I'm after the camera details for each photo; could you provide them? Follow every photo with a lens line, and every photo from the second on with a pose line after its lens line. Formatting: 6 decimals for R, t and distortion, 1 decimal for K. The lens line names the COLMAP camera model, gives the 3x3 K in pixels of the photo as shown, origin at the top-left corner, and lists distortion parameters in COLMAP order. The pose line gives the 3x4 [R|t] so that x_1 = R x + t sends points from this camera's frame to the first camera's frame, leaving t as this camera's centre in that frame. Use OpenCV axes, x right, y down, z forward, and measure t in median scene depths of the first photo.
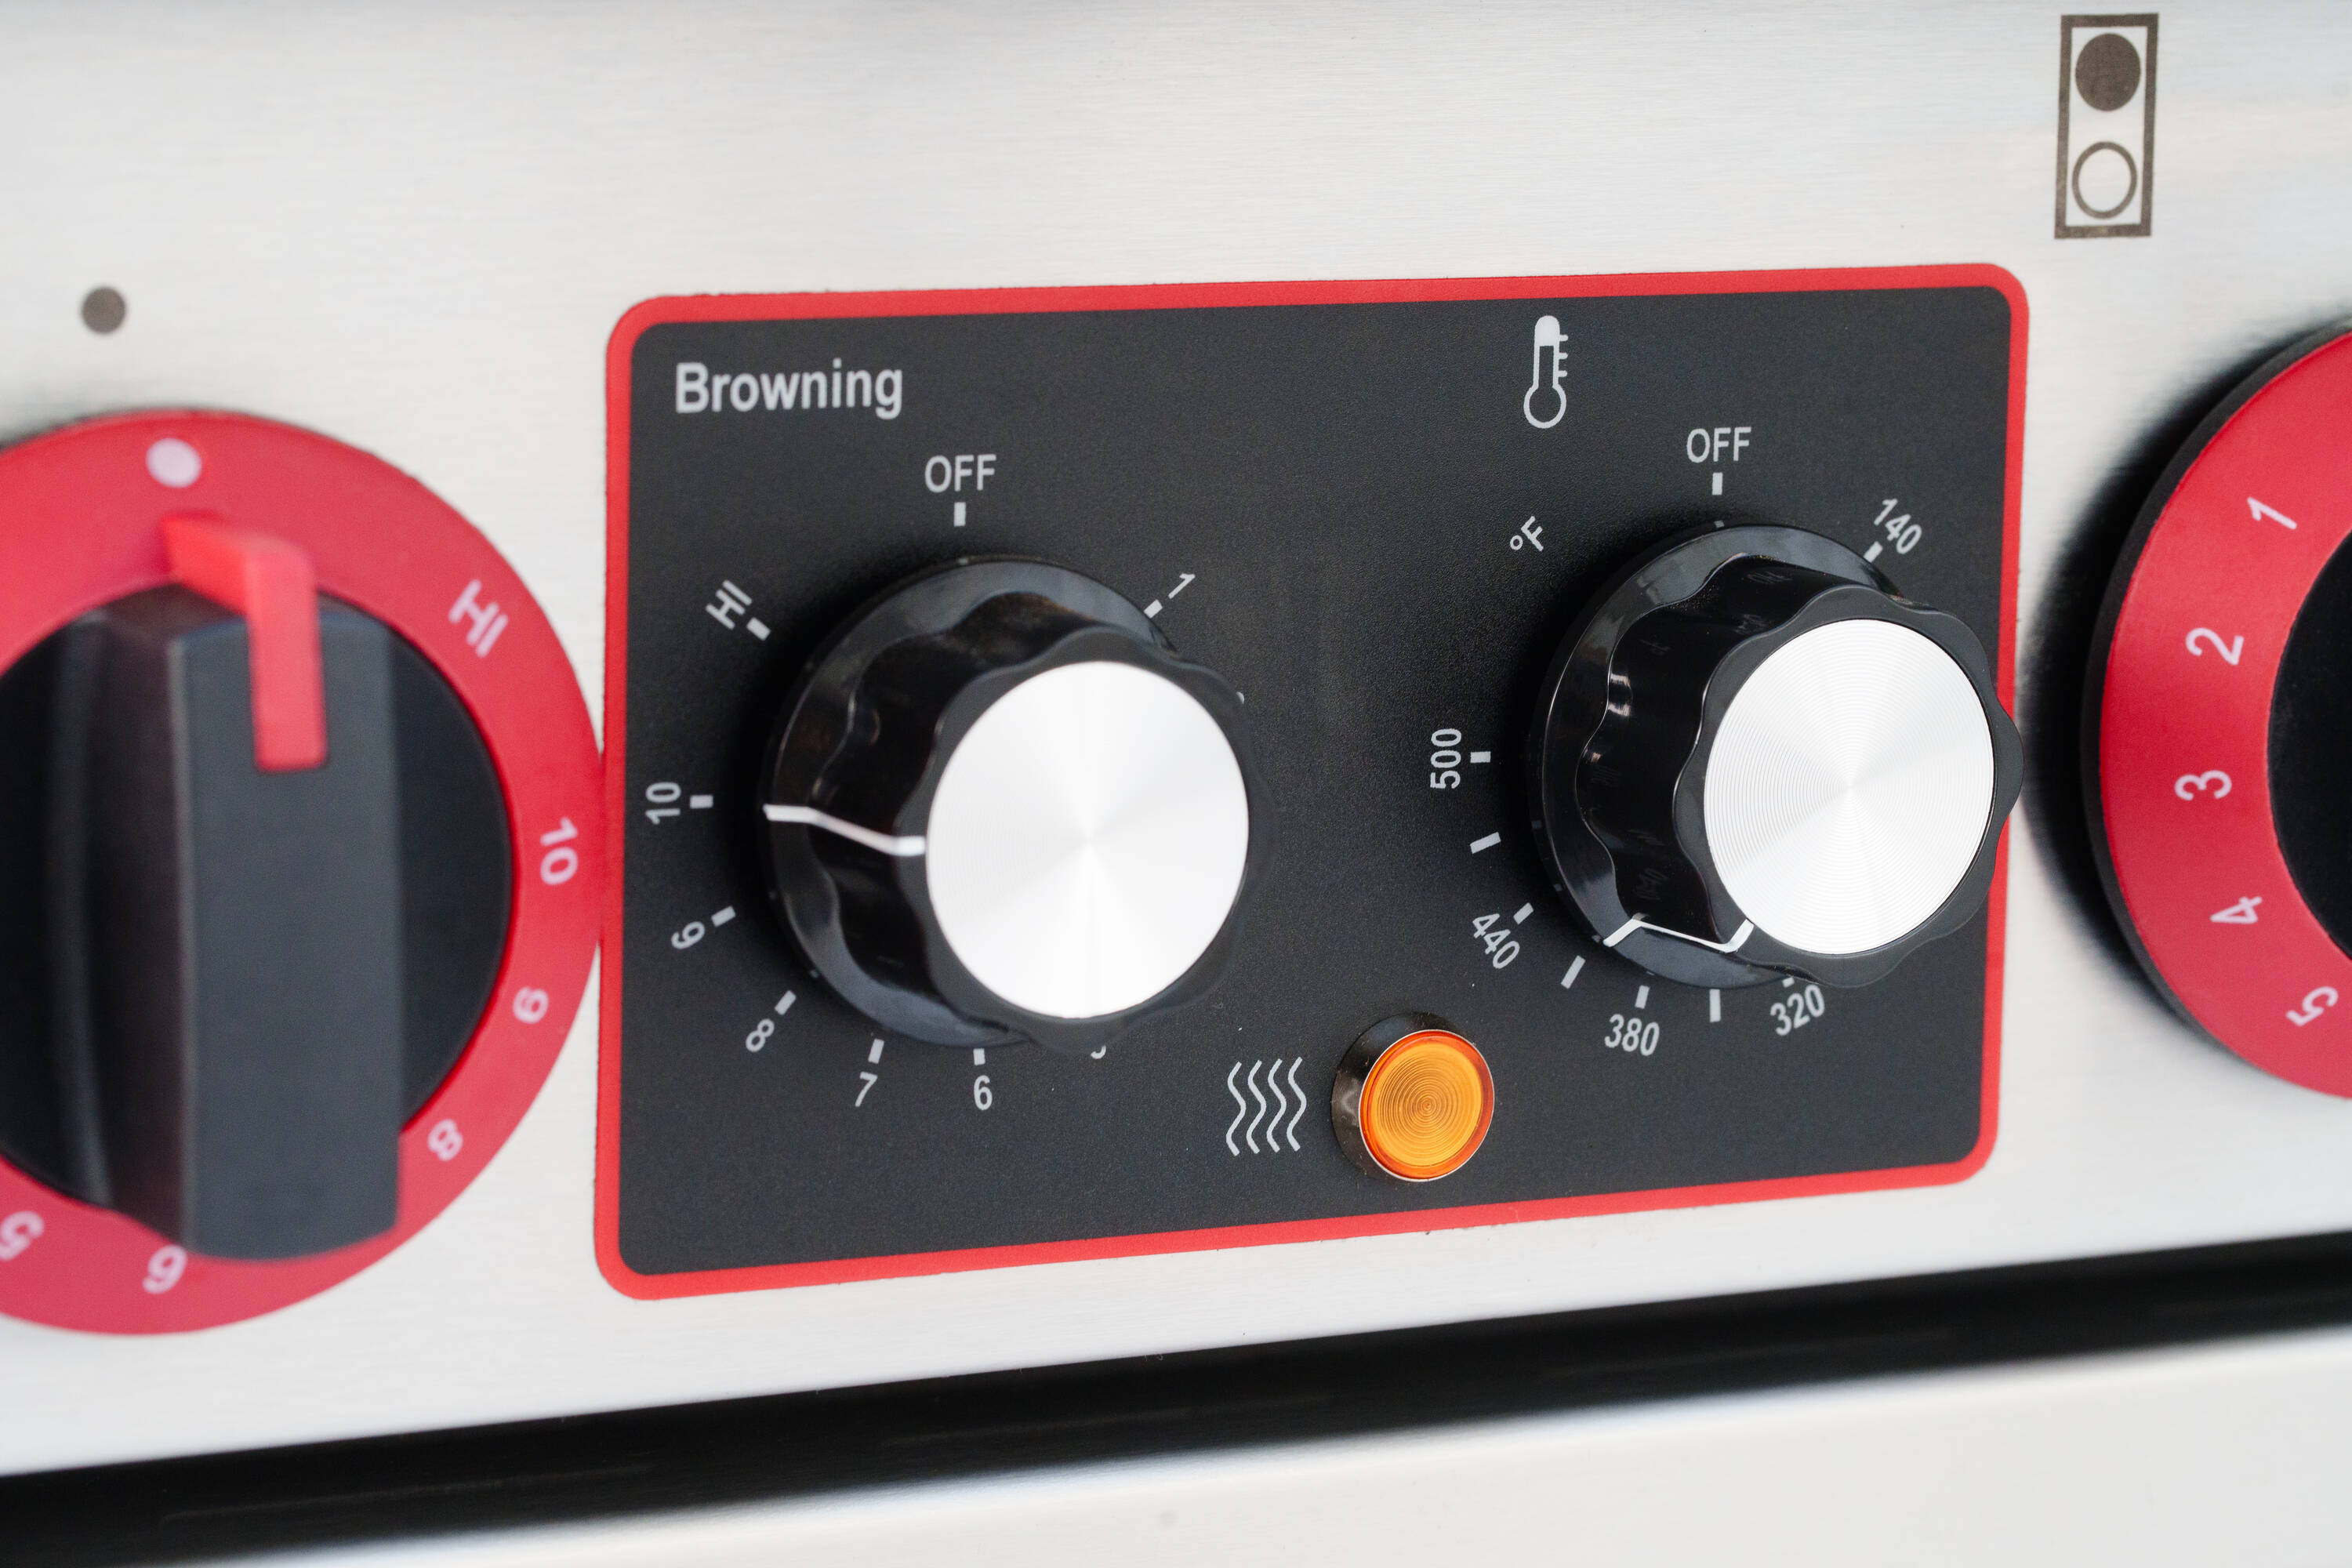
lens RADIAL K [[6988.4, 0, 1176.0], [0, 6988.4, 784.0], [0, 0, 1]] dist [-0.071646, 1.861602]
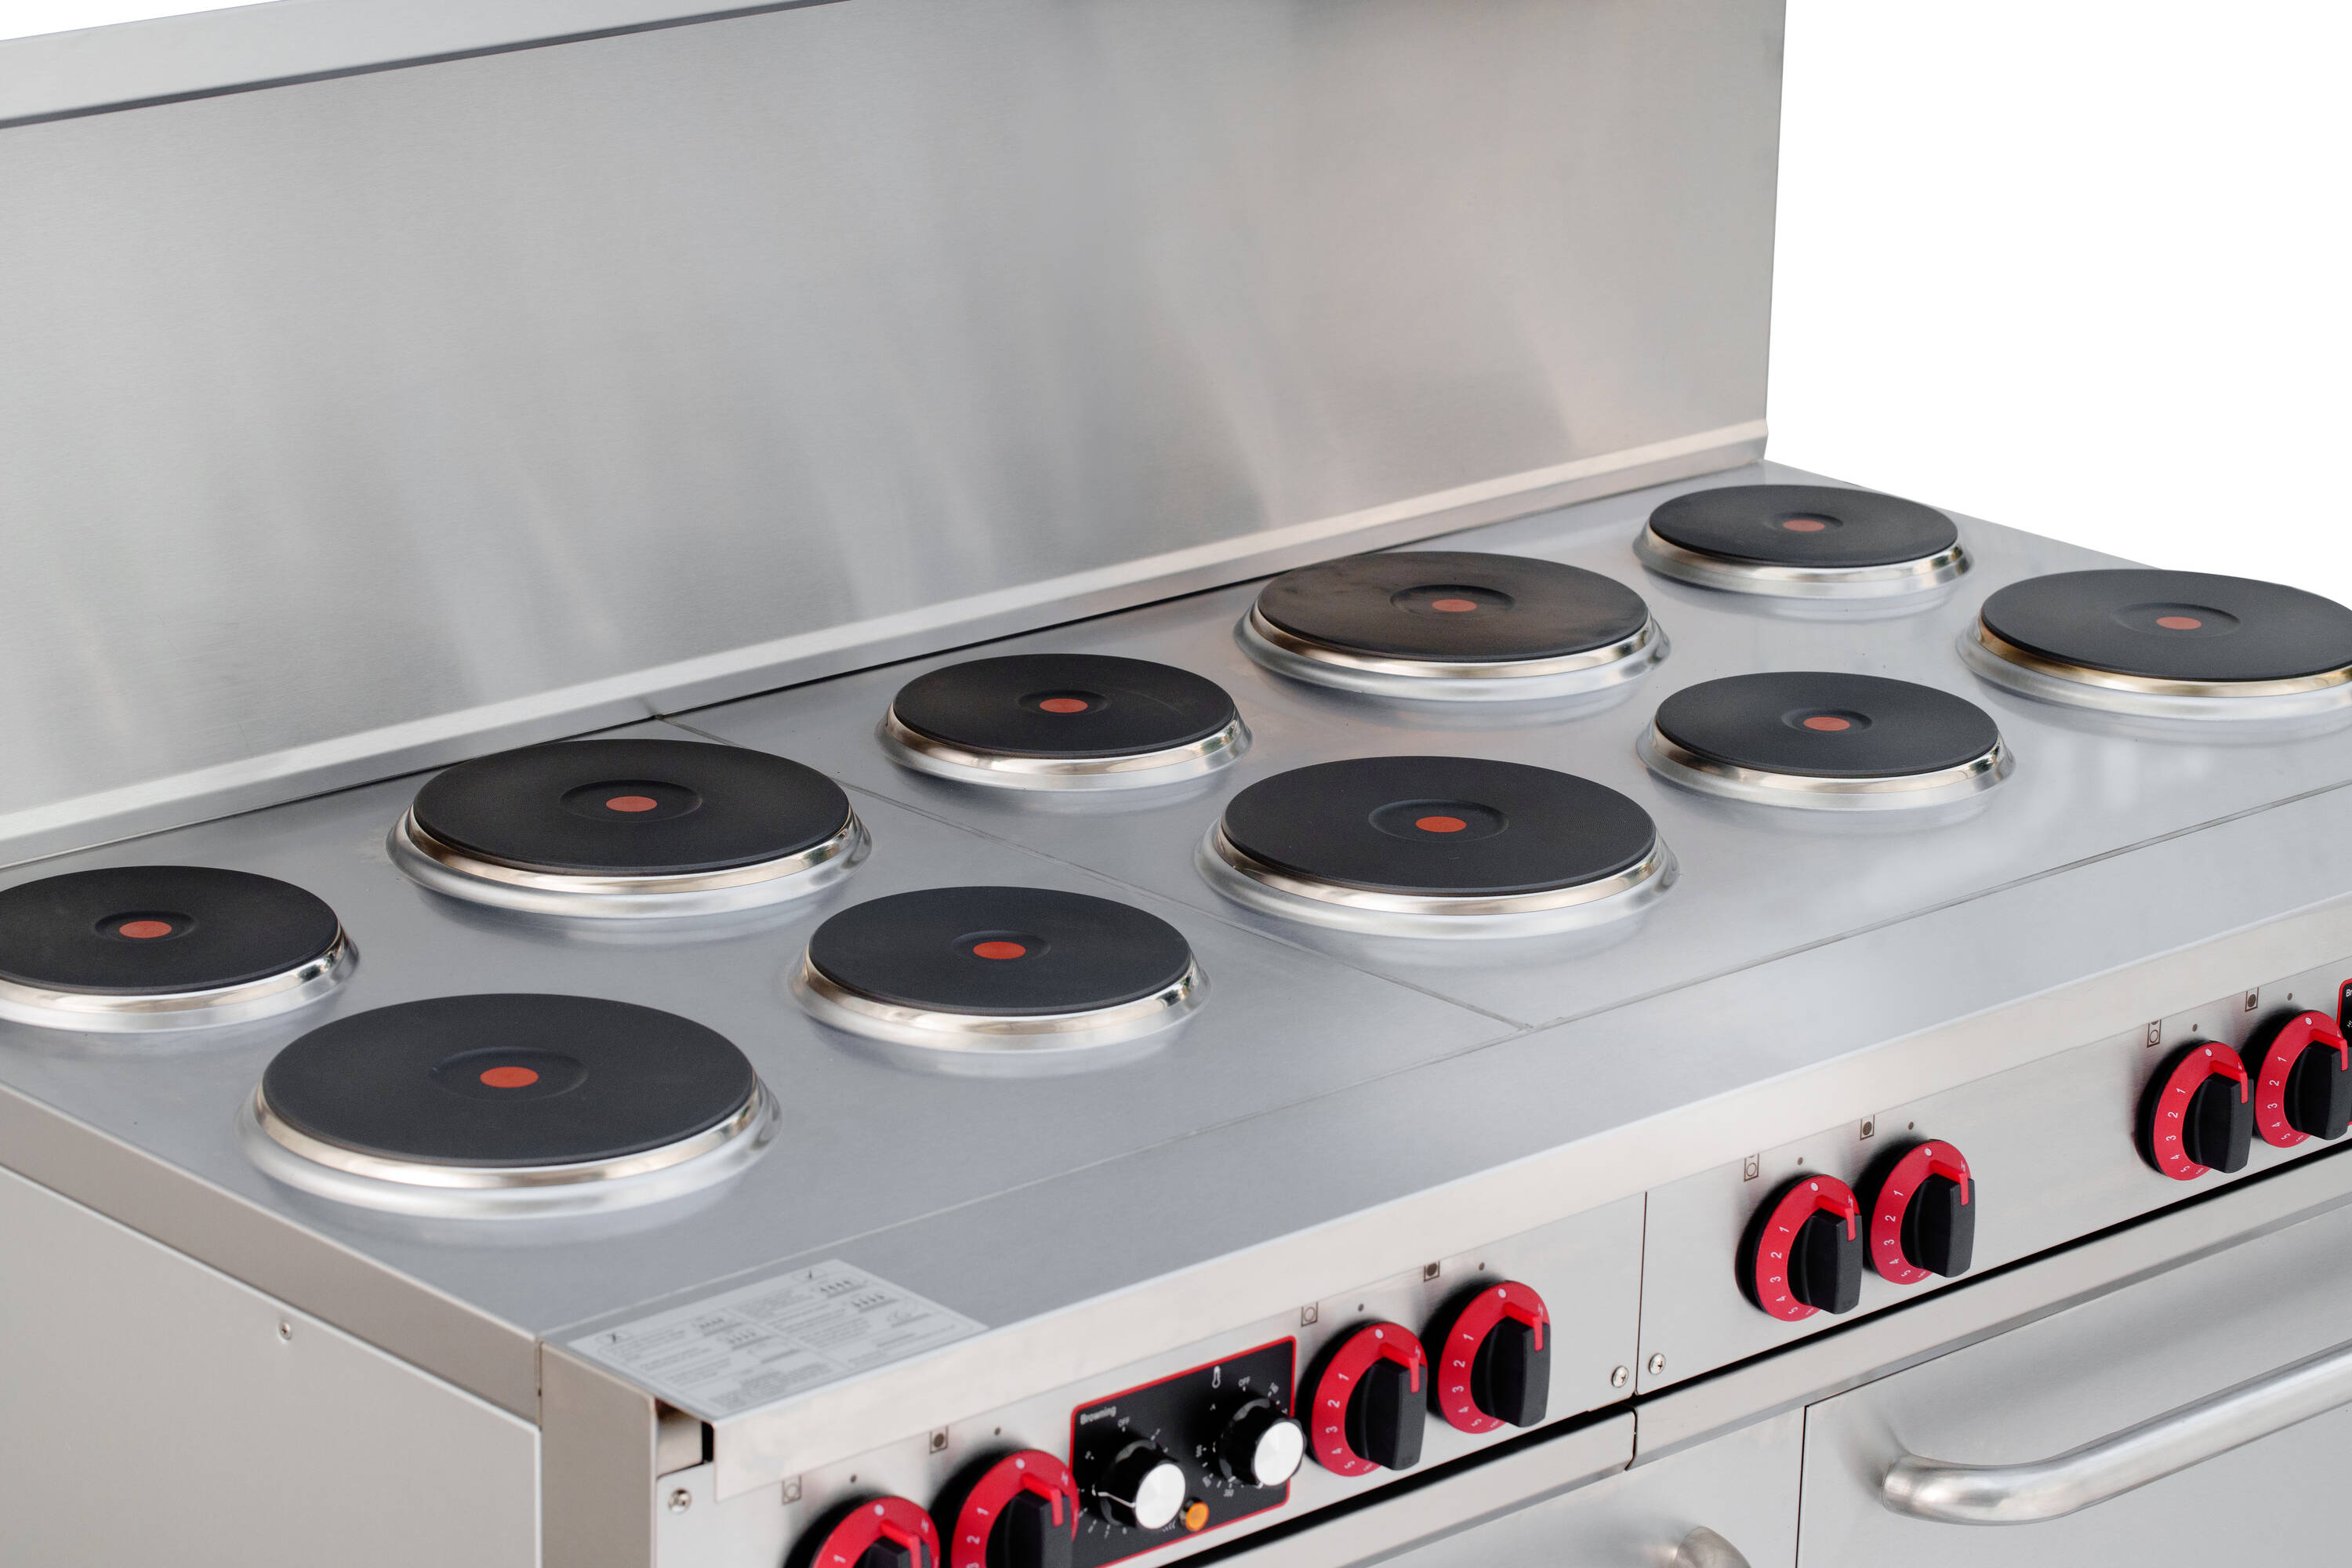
lens RADIAL K [[6988.4, 0, 1176.0], [0, 6988.4, 784.0], [0, 0, 1]] dist [-0.071646, 1.861602]
pose [[0.953489, -0.077849, 0.291202, -1.440990], [0.025026, 0.983184, 0.180896, -1.421041], [-0.300388, -0.165195, 0.939403, -3.755298]]
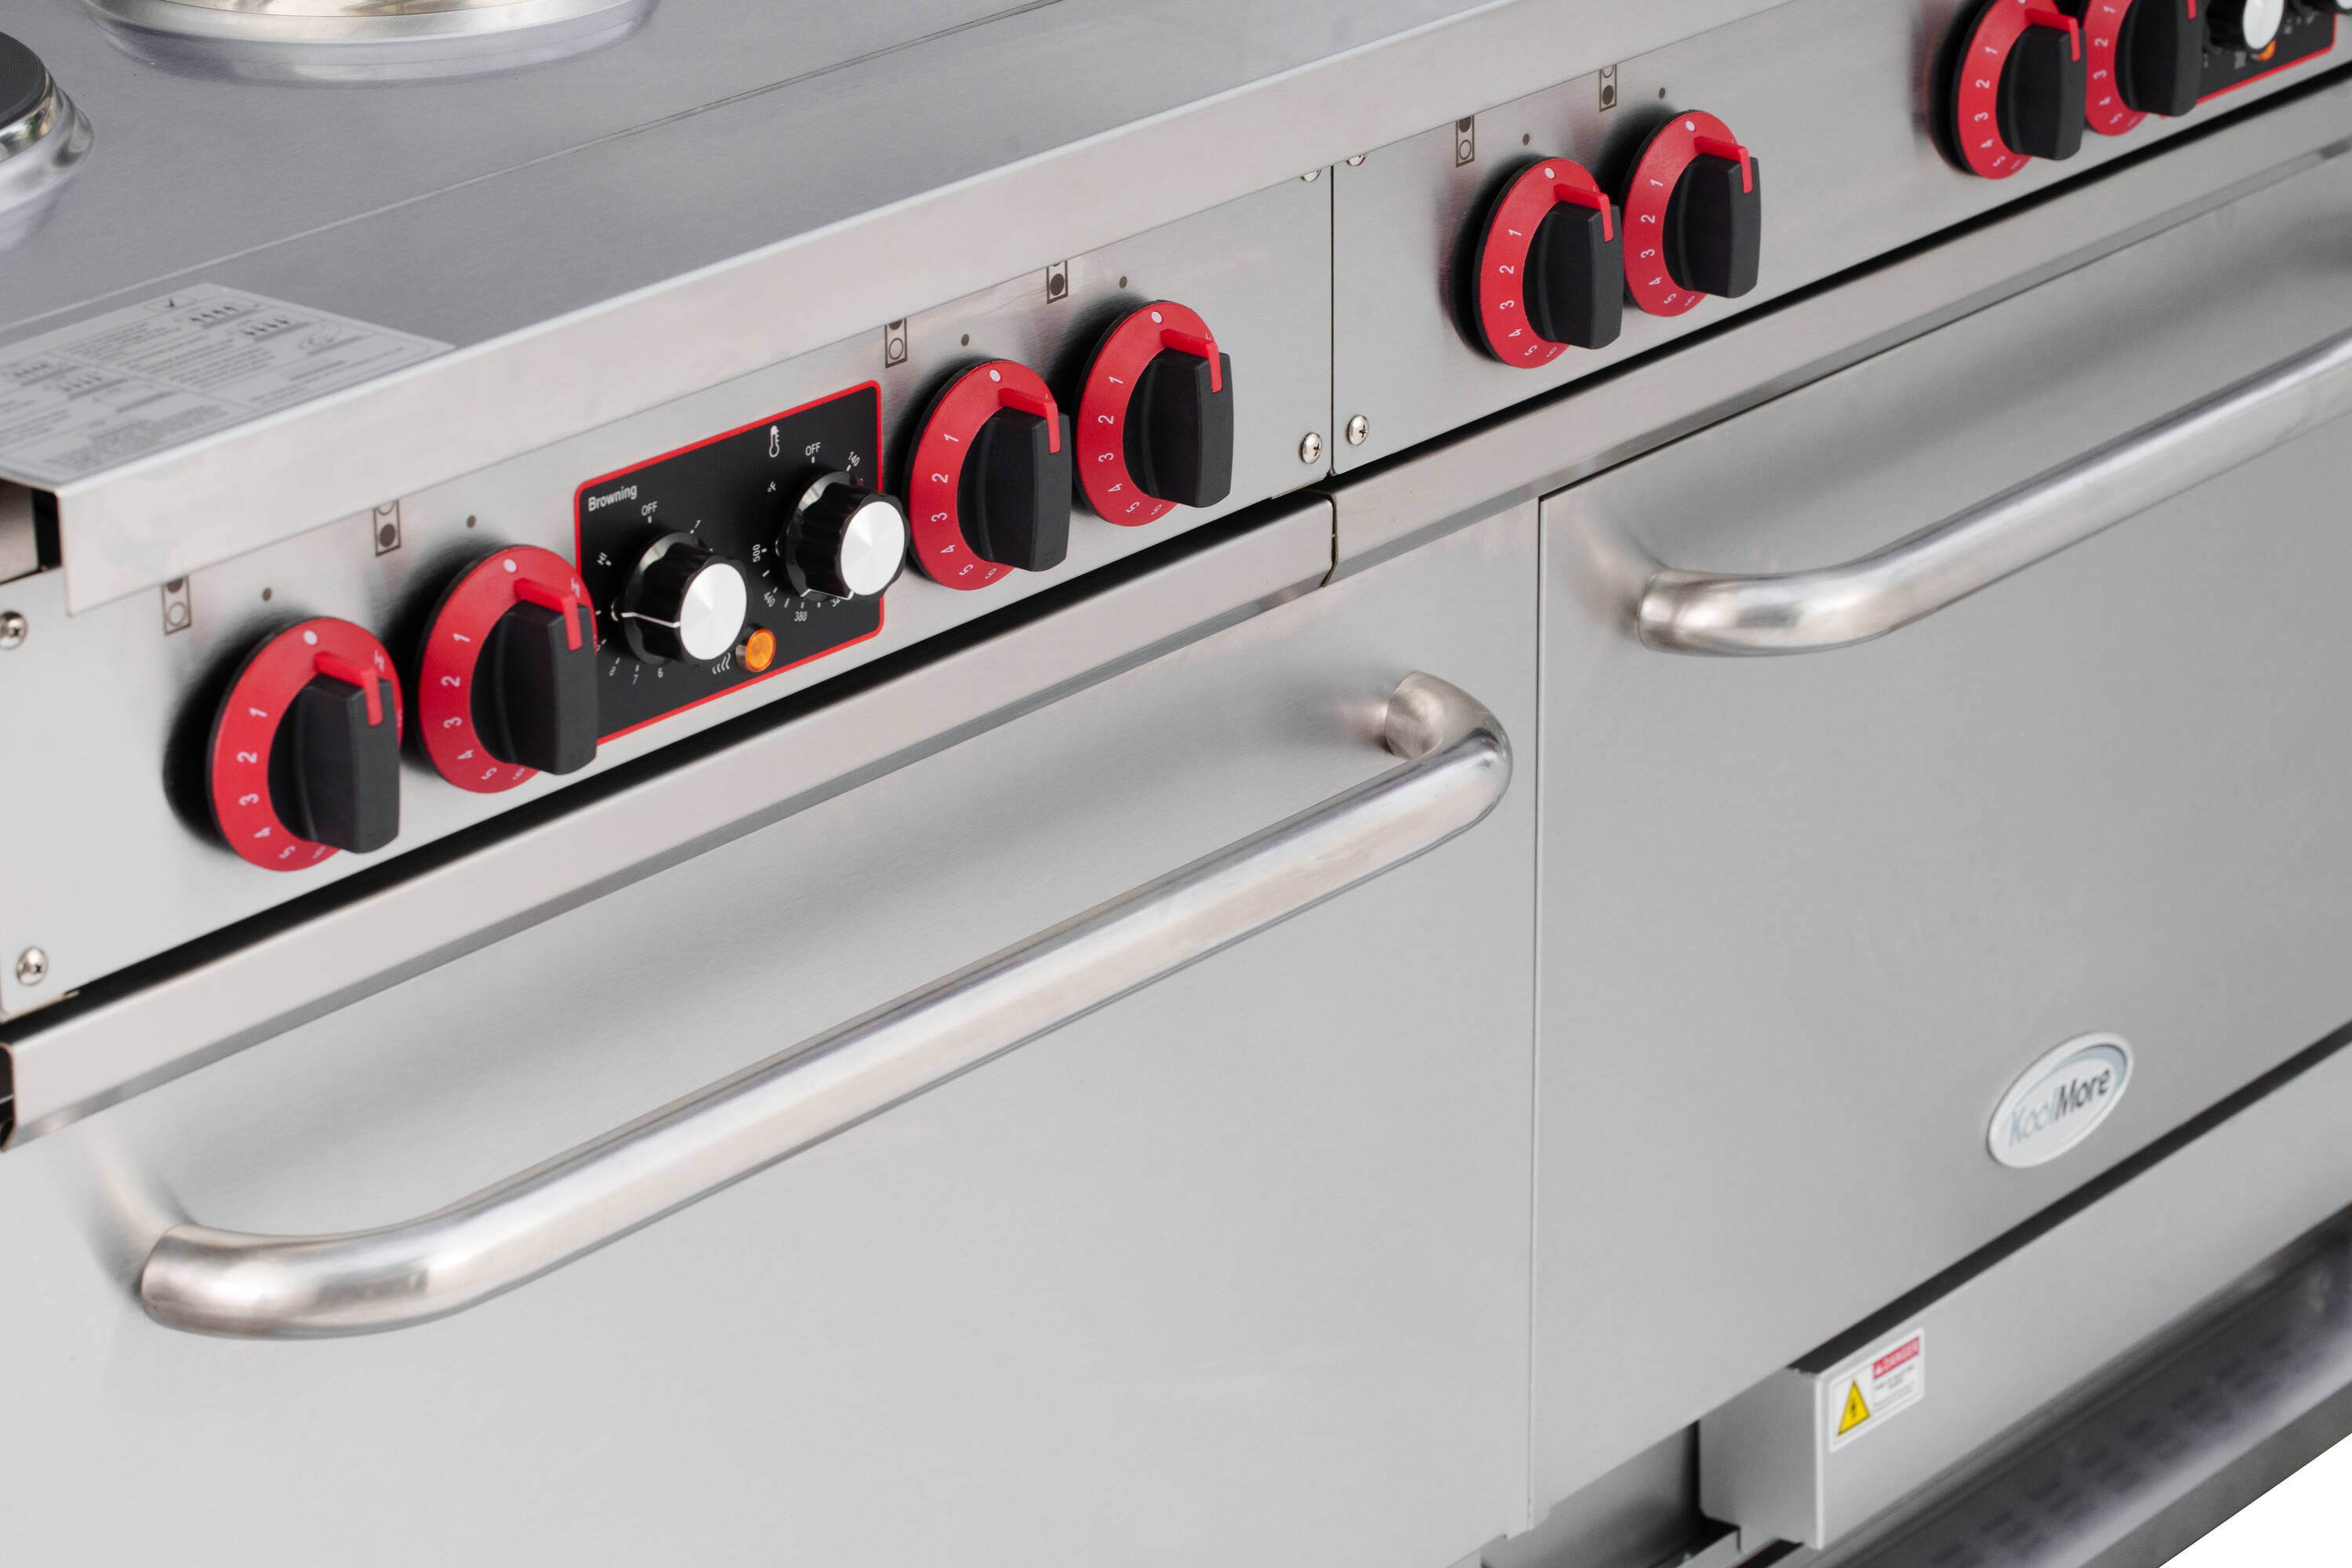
lens RADIAL K [[6988.4, 0, 1176.0], [0, 6988.4, 784.0], [0, 0, 1]] dist [-0.071646, 1.861602]
pose [[0.900568, -0.169202, 0.400435, -1.198897], [0.076943, 0.968641, 0.236251, -0.705568], [-0.427852, -0.181949, 0.885346, -2.222066]]
